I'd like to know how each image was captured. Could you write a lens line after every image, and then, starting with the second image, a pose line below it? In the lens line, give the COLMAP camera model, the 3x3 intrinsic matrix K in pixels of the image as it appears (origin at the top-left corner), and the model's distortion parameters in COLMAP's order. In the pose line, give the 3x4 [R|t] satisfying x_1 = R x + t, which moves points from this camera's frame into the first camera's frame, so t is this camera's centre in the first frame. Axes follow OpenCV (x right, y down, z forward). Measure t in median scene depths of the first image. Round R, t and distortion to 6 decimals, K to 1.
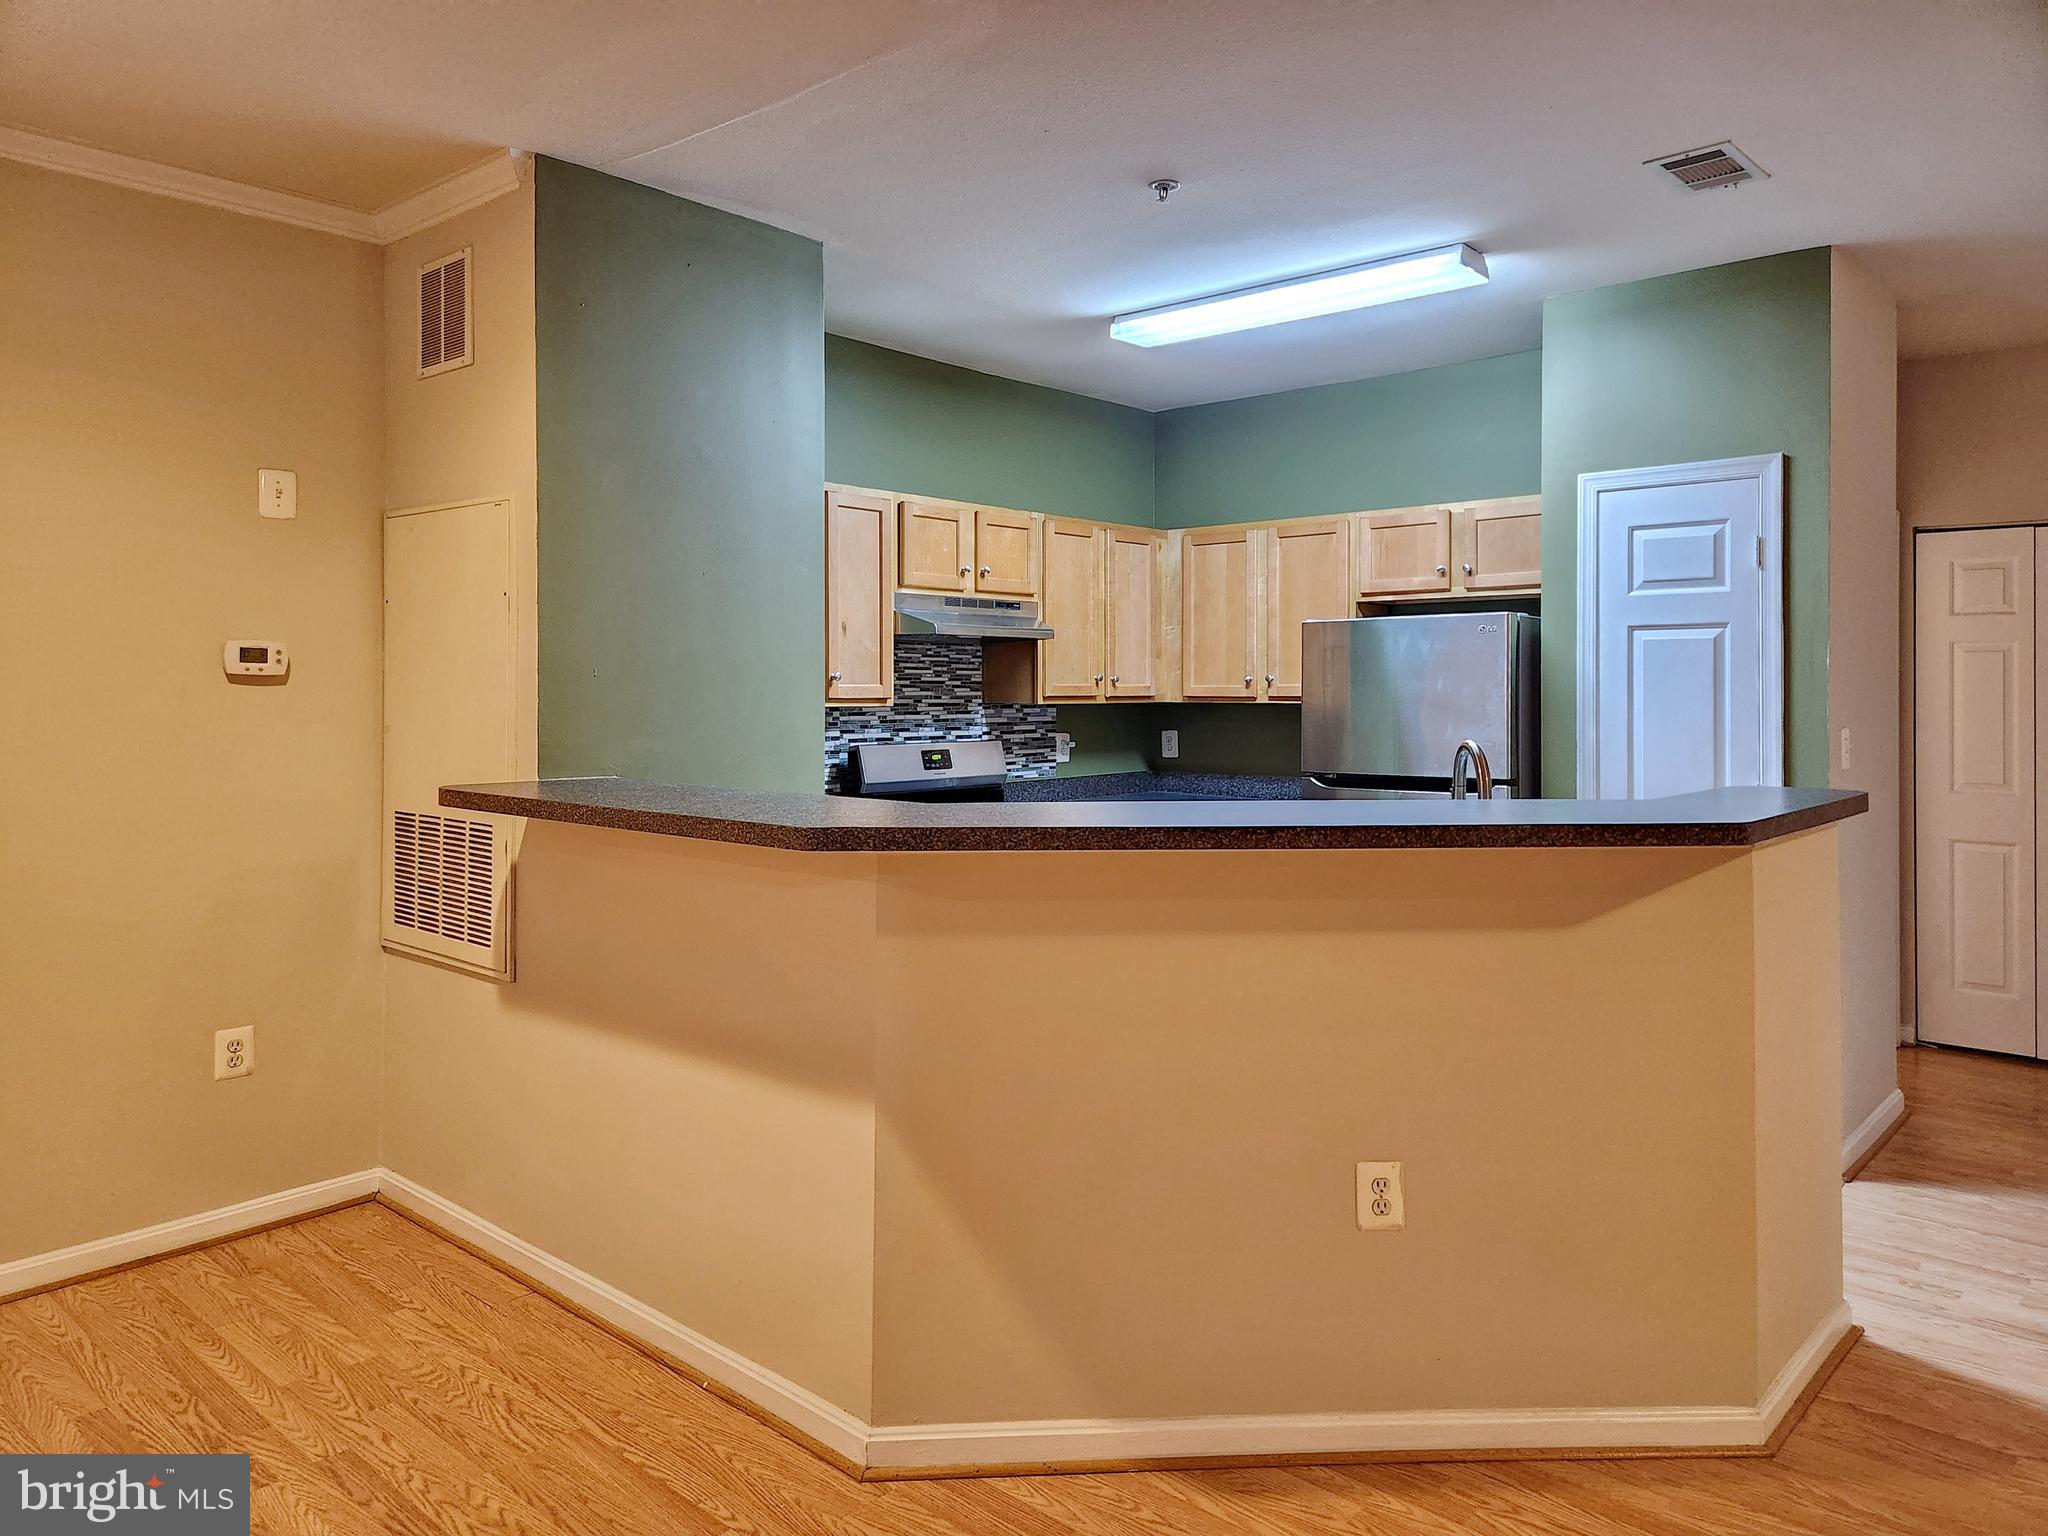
lens RADIAL K [[1234.4, 0, 918.2], [0, 1234.4, 718.7], [0, 0, 1]] dist [0.027020, -0.003111]
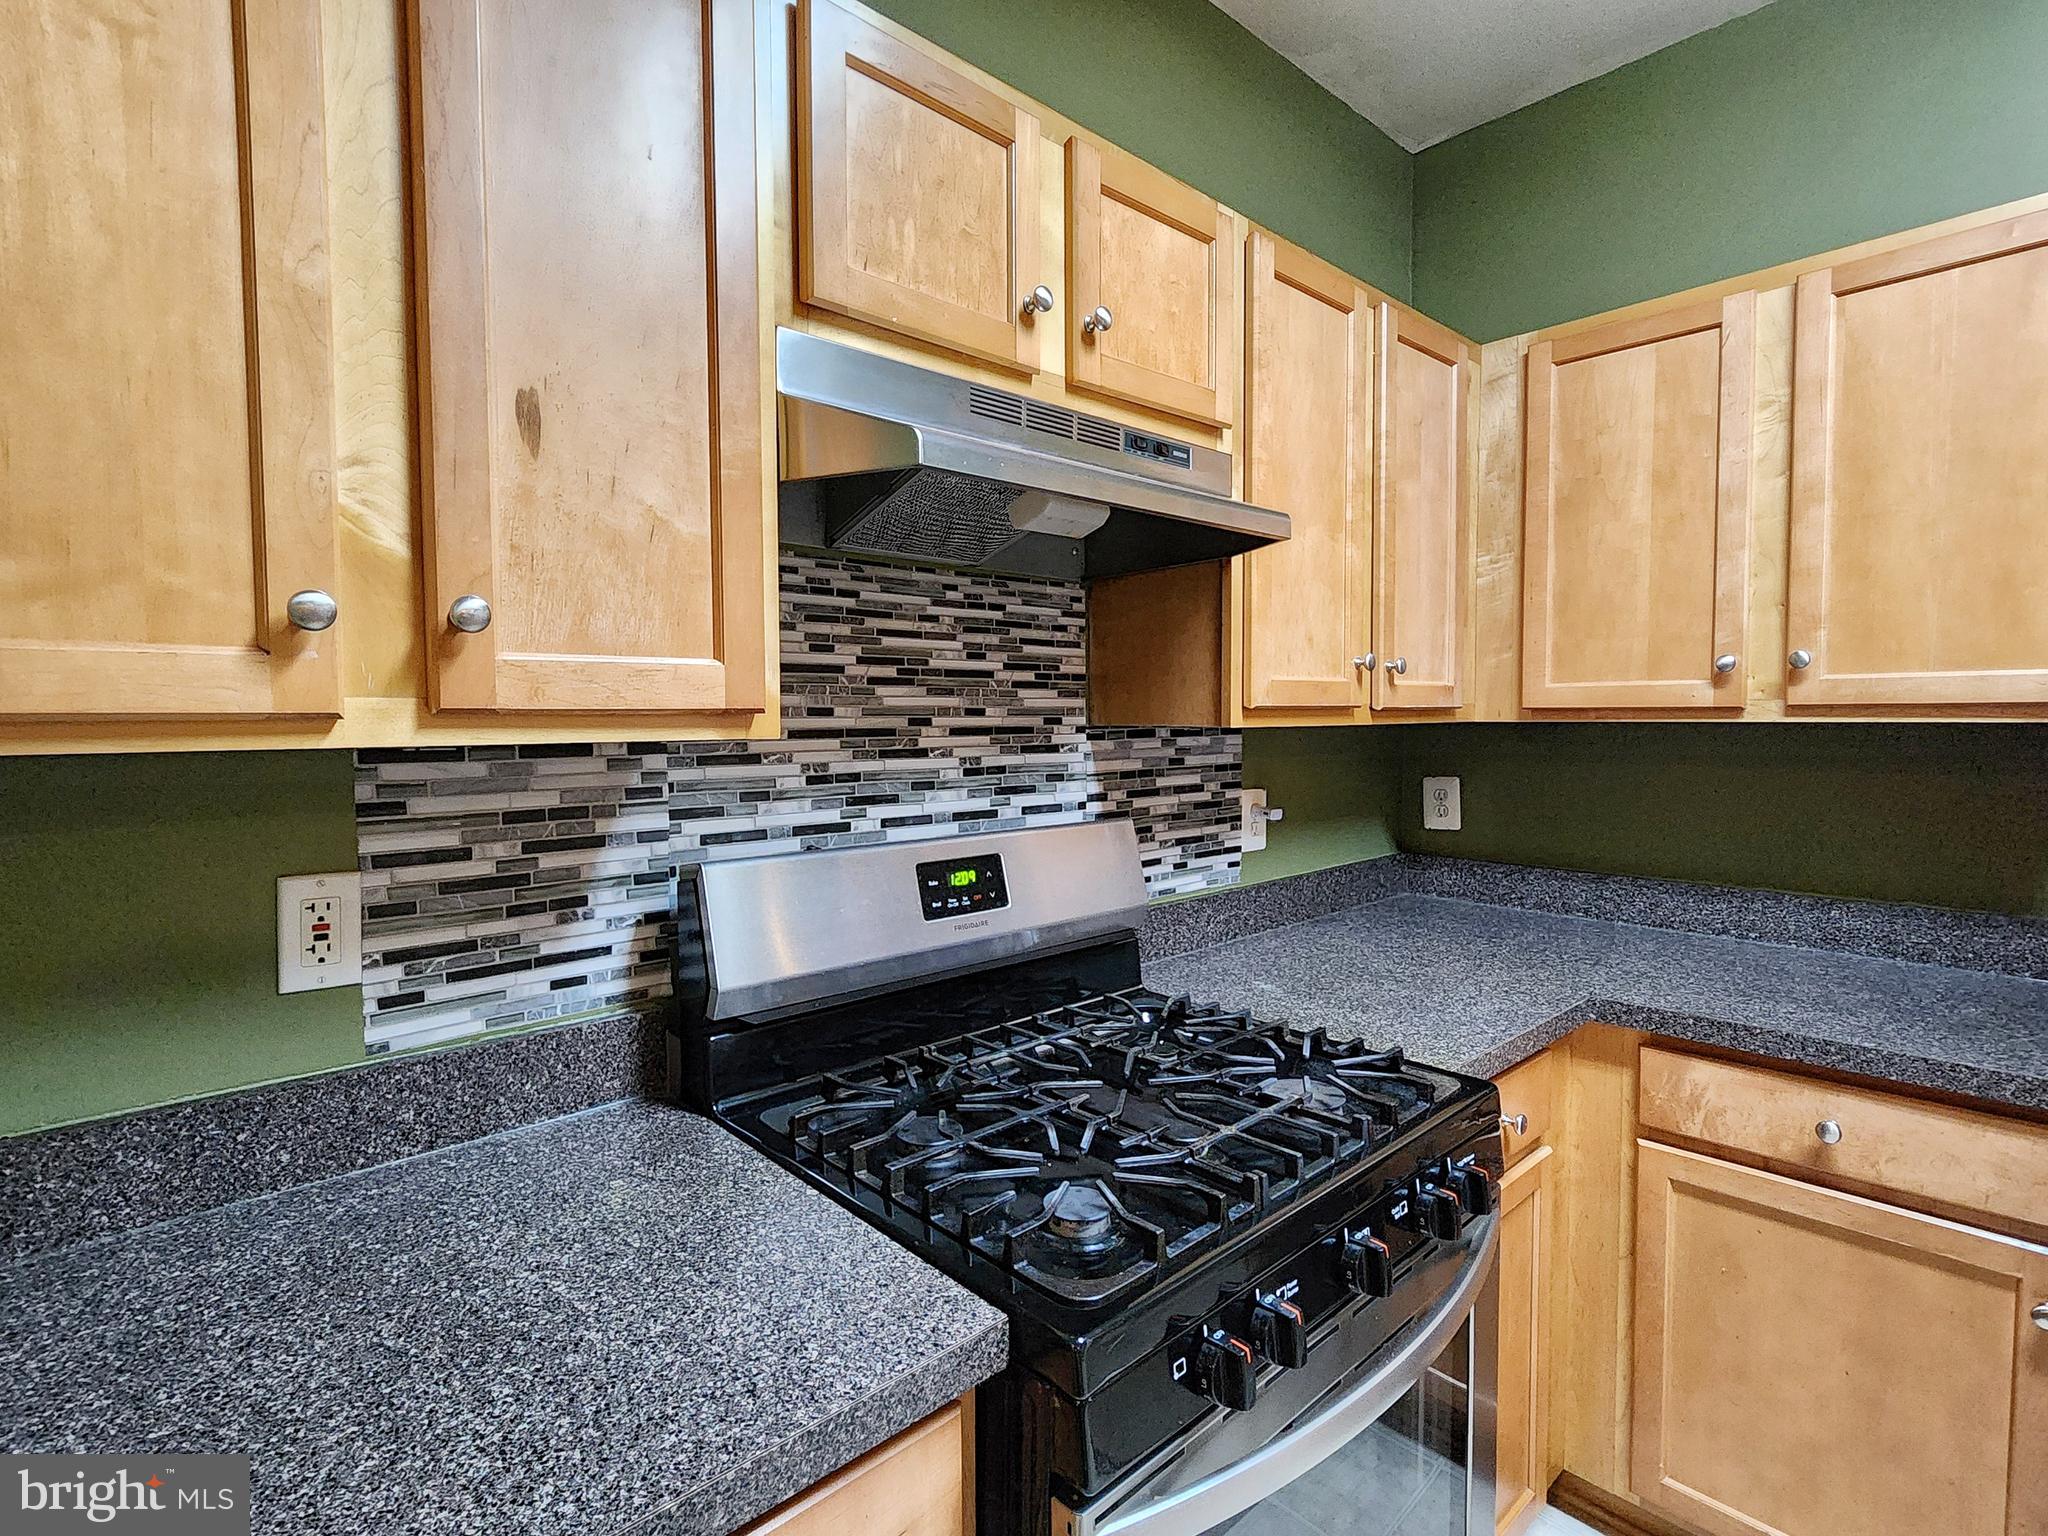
lens RADIAL K [[1014.7, 0, 1014.0], [0, 1014.7, 786.6], [0, 0, 1]] dist [-0.002726, 0.000094]
pose [[0.999934, -0.011499, -0.000578, 0.028257], [0.011513, 0.999110, 0.040581, -0.006728], [0.000111, -0.040585, 0.999176, 0.674490]]
